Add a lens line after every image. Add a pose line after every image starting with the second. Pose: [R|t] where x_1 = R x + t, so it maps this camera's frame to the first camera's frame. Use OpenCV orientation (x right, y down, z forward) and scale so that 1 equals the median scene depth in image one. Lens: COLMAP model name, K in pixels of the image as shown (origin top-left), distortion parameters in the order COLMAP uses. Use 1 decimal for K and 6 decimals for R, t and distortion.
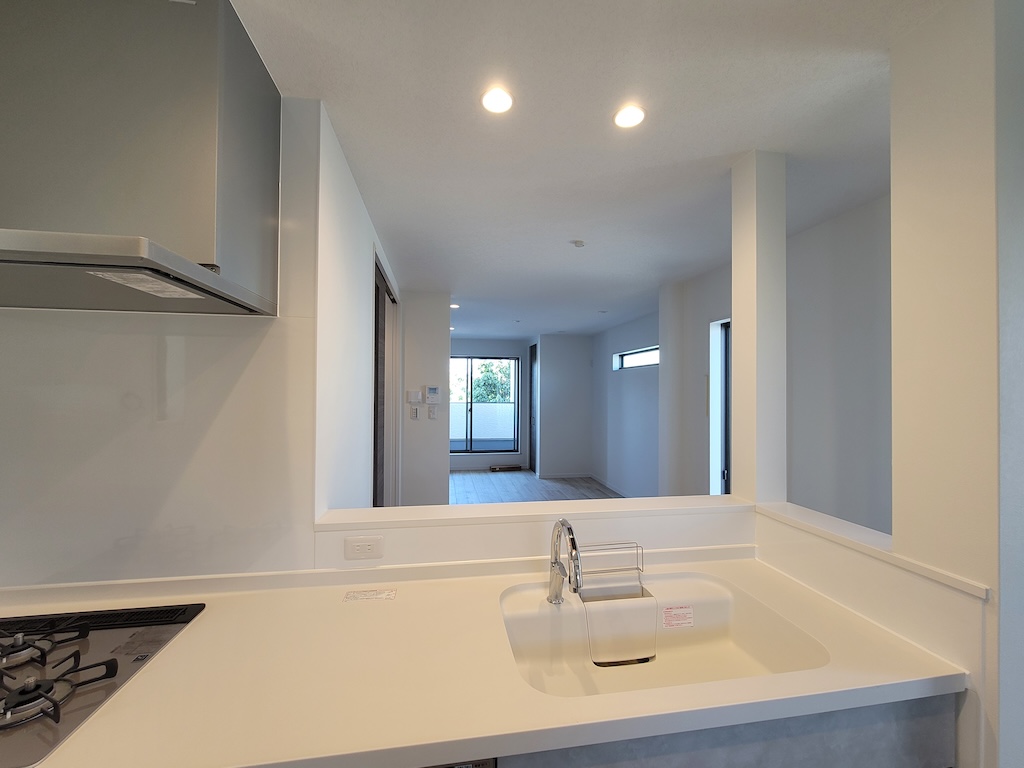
lens RADIAL K [[418.9, 0, 512.0], [0, 418.9, 384.0], [0, 0, 1]] dist [-0.002240, 0.000097]
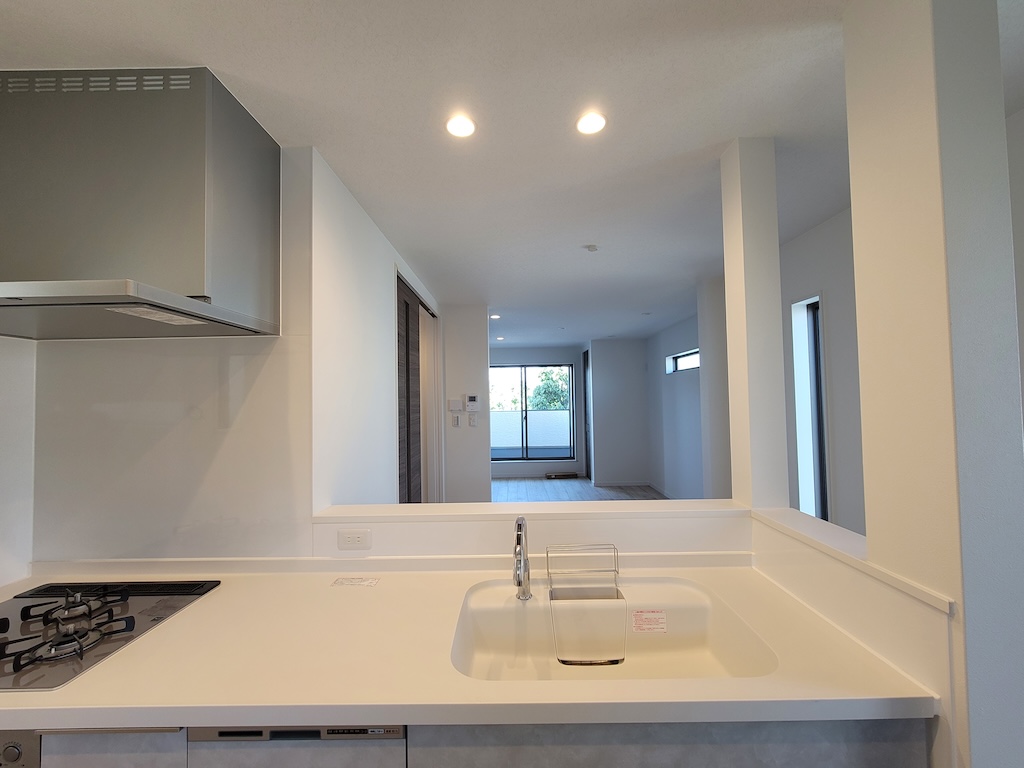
lens RADIAL K [[418.9, 0, 512.0], [0, 418.9, 384.0], [0, 0, 1]] dist [-0.002240, 0.000097]
pose [[0.984570, -0.030420, -0.172326, 0.265190], [0.026853, 0.999375, -0.022997, 0.016224], [0.172918, 0.018015, 0.984772, -0.029554]]
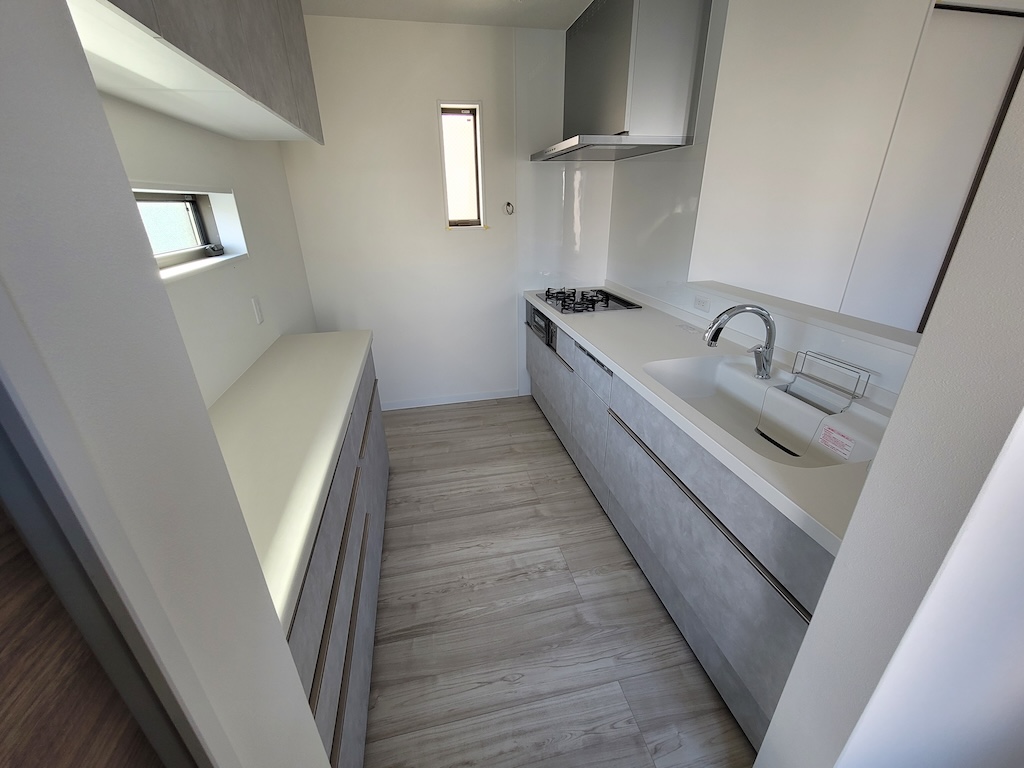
lens RADIAL K [[418.9, 0, 512.0], [0, 418.9, 384.0], [0, 0, 1]] dist [-0.002240, 0.000097]
pose [[0.047047, 0.389118, -0.919986, 1.200695], [0.028286, 0.920117, 0.390621, 0.032079], [0.998492, -0.044400, 0.032282, 0.222572]]
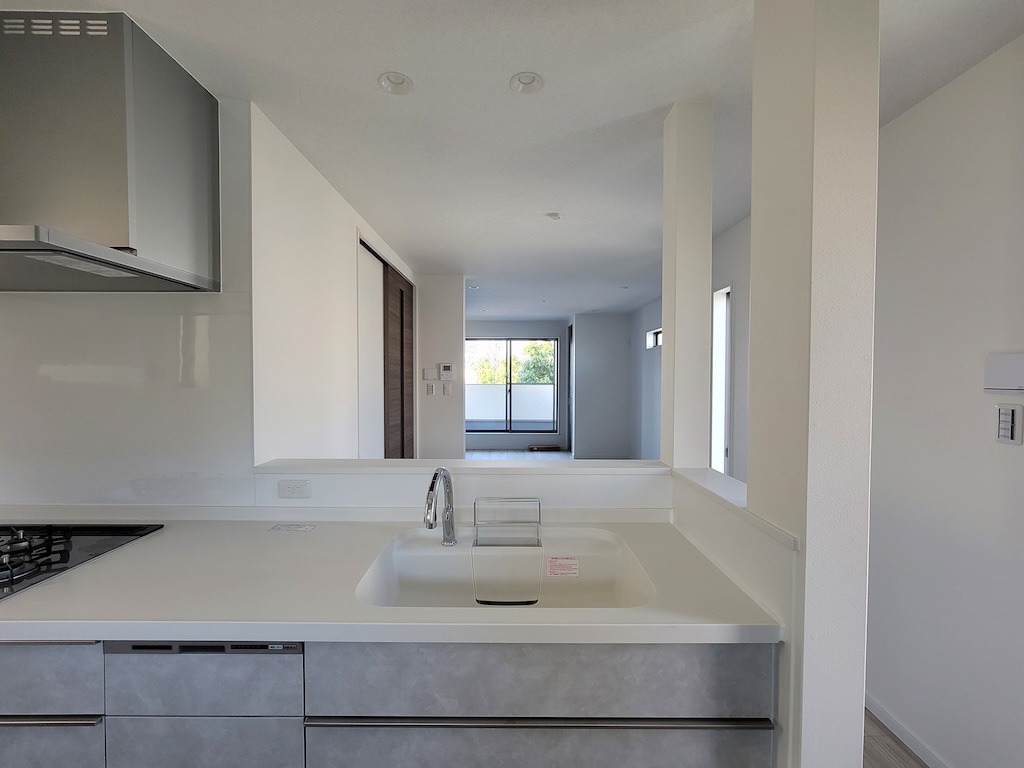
lens RADIAL K [[419.9, 0, 512.0], [0, 419.9, 384.0], [0, 0, 1]] dist [-0.000596, 0.000780]
pose [[0.985910, -0.000197, -0.167274, 0.445237], [0.005976, 0.999402, 0.034048, 0.061622], [0.167168, -0.034568, 0.985322, -0.042081]]
